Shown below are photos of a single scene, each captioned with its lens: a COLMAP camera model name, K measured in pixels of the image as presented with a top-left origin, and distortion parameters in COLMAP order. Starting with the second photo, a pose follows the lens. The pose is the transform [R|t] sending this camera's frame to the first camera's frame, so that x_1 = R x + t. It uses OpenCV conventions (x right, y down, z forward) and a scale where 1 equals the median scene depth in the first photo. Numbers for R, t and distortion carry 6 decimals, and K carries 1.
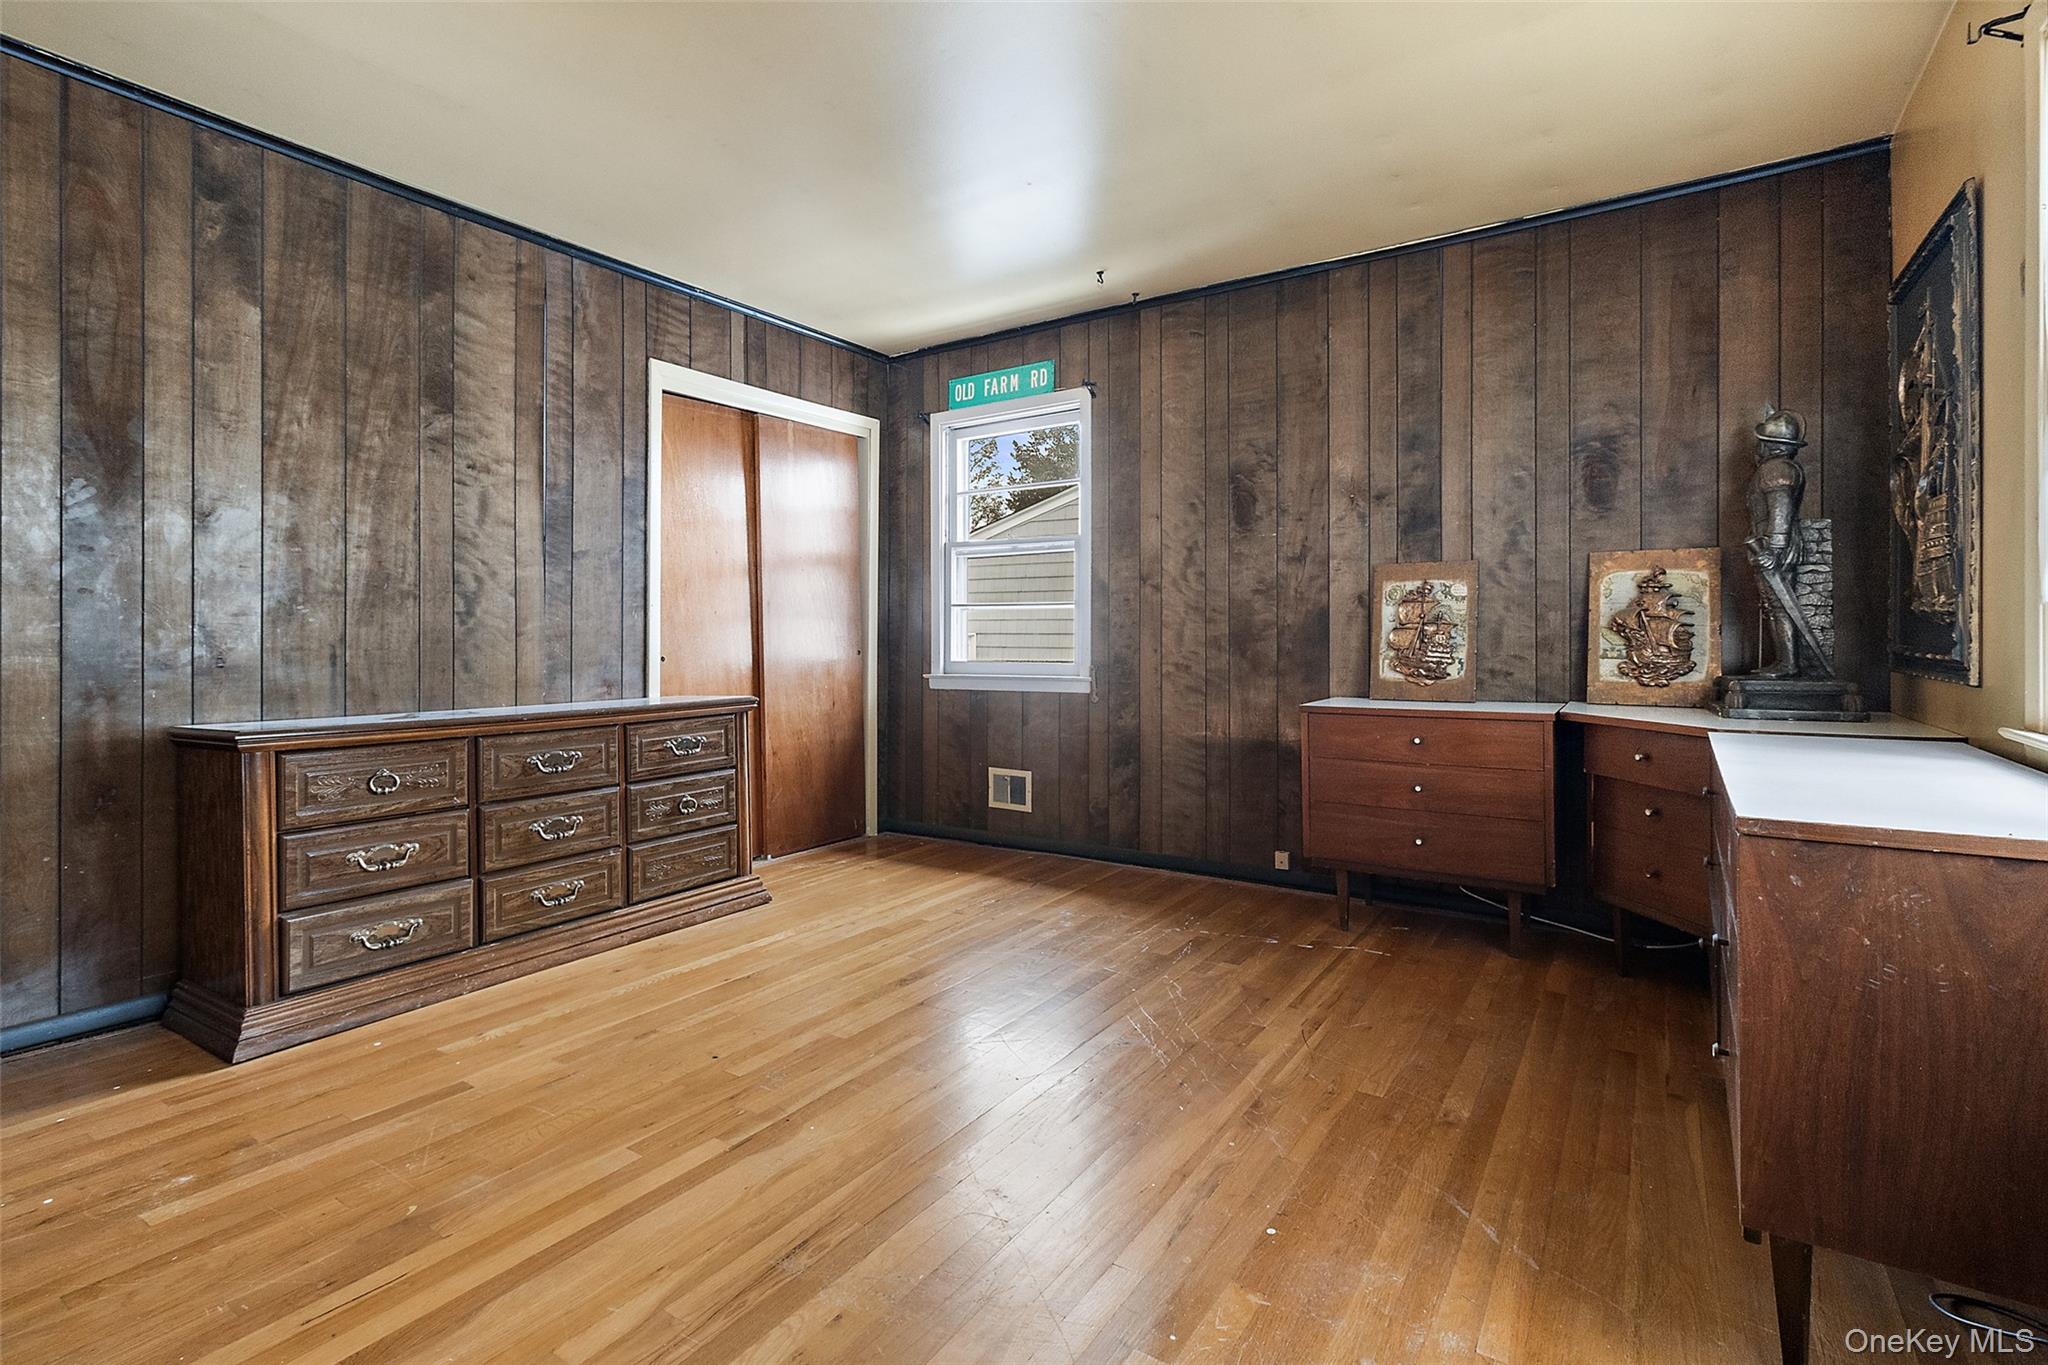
lens RADIAL K [[943.9, 0, 1032.6], [0, 943.9, 647.8], [0, 0, 1]] dist [0.003129, 0.000759]
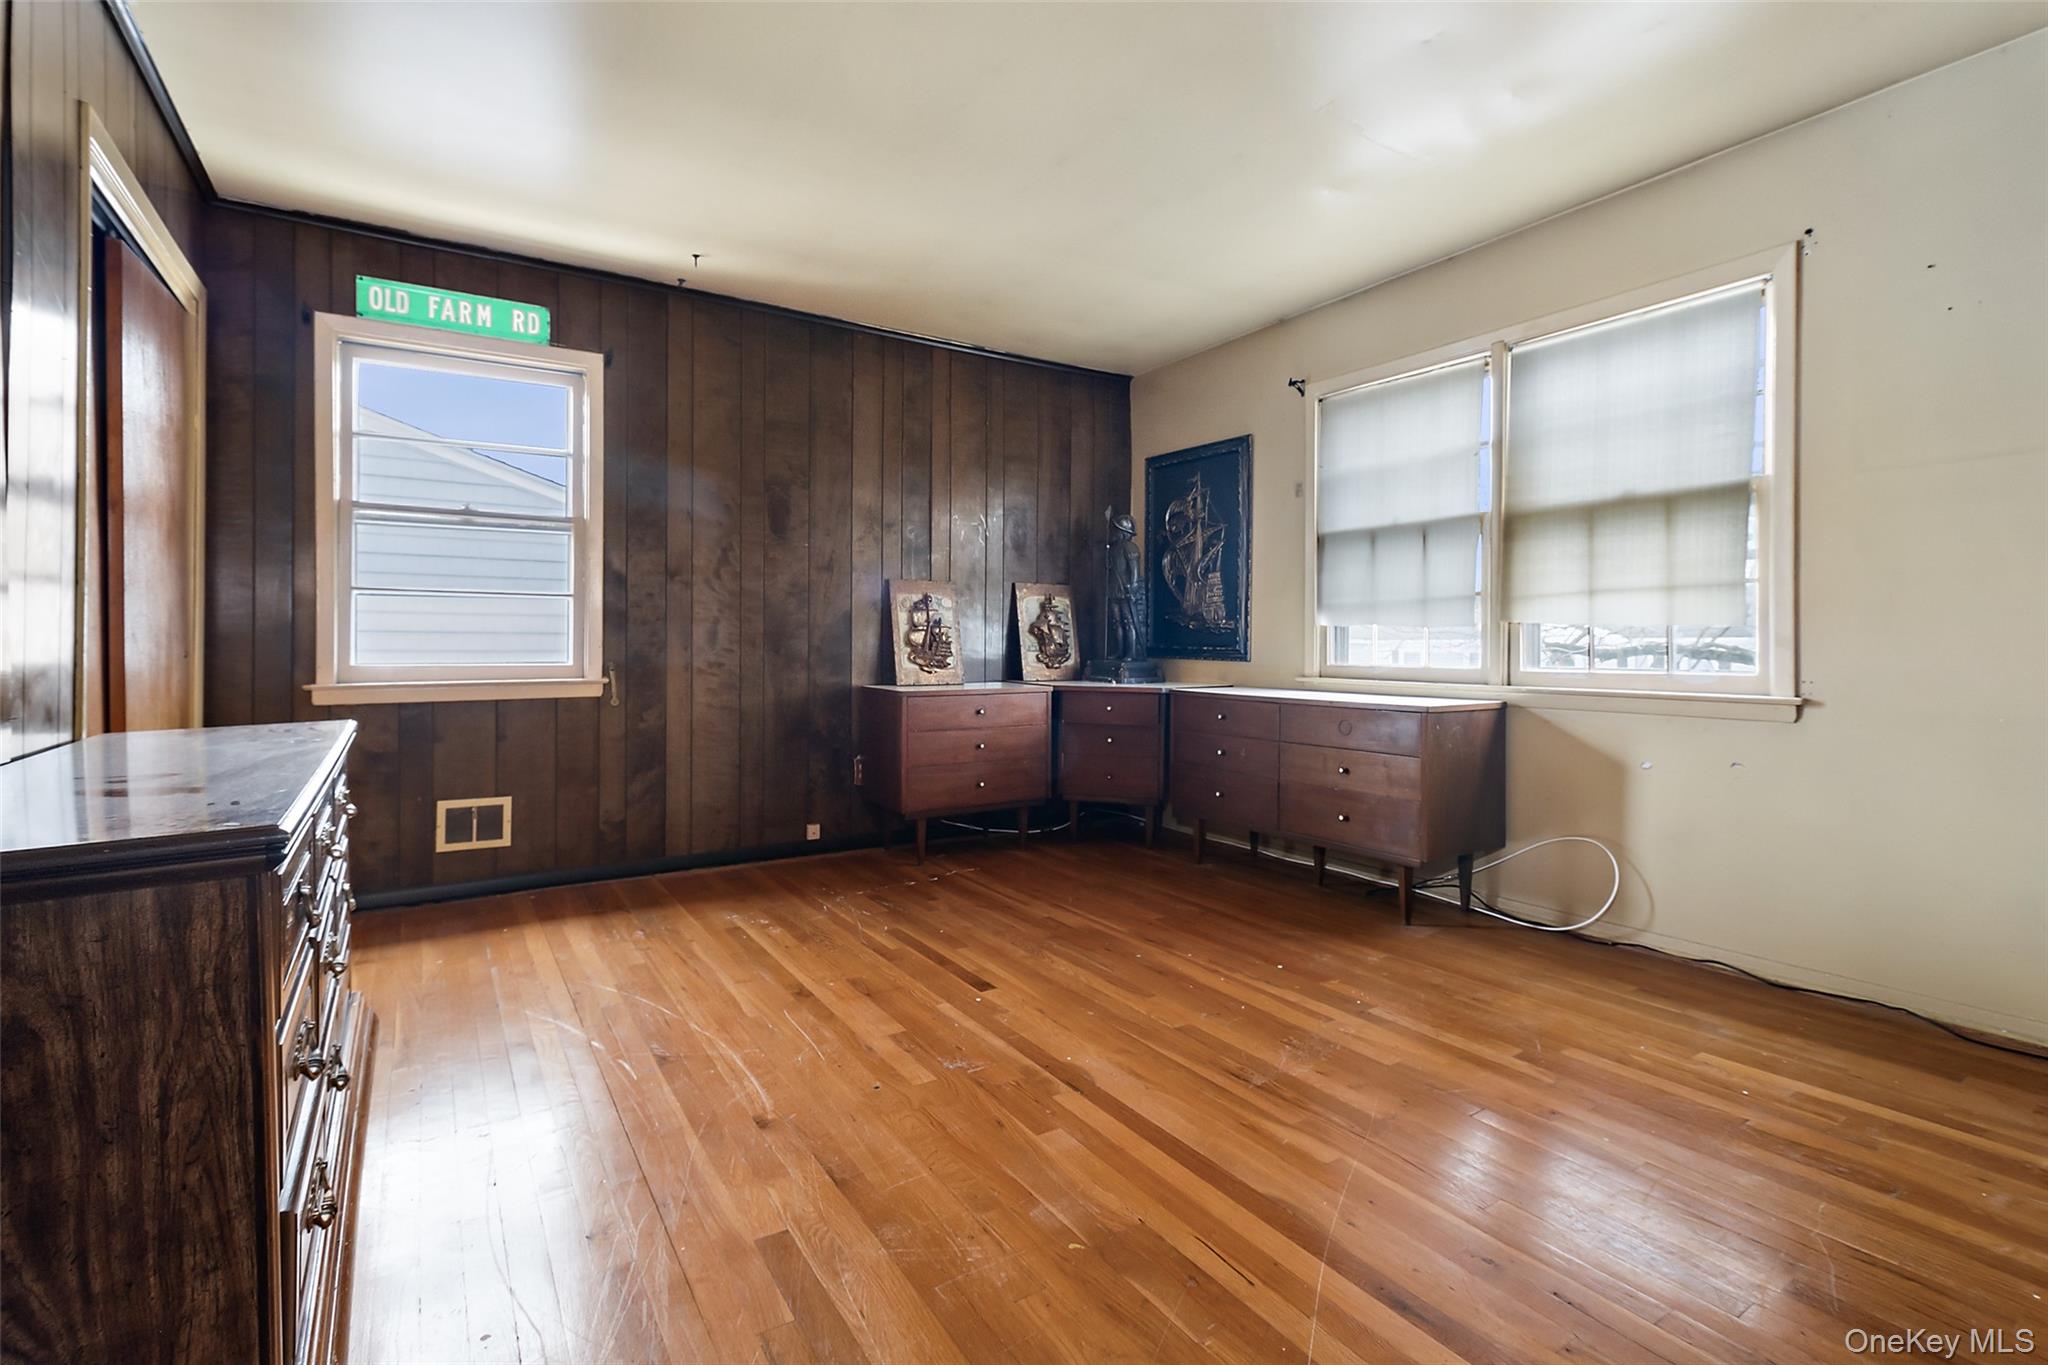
lens RADIAL K [[948.4, 0, 1036.9], [0, 948.4, 645.2], [0, 0, 1]] dist [0.003670, 0.000345]
pose [[0.411922, -0.000509, 0.911219, -0.669431], [0.002203, 0.999997, -0.000438, 0.001377], [-0.911216, 0.002188, 0.411922, 0.284951]]
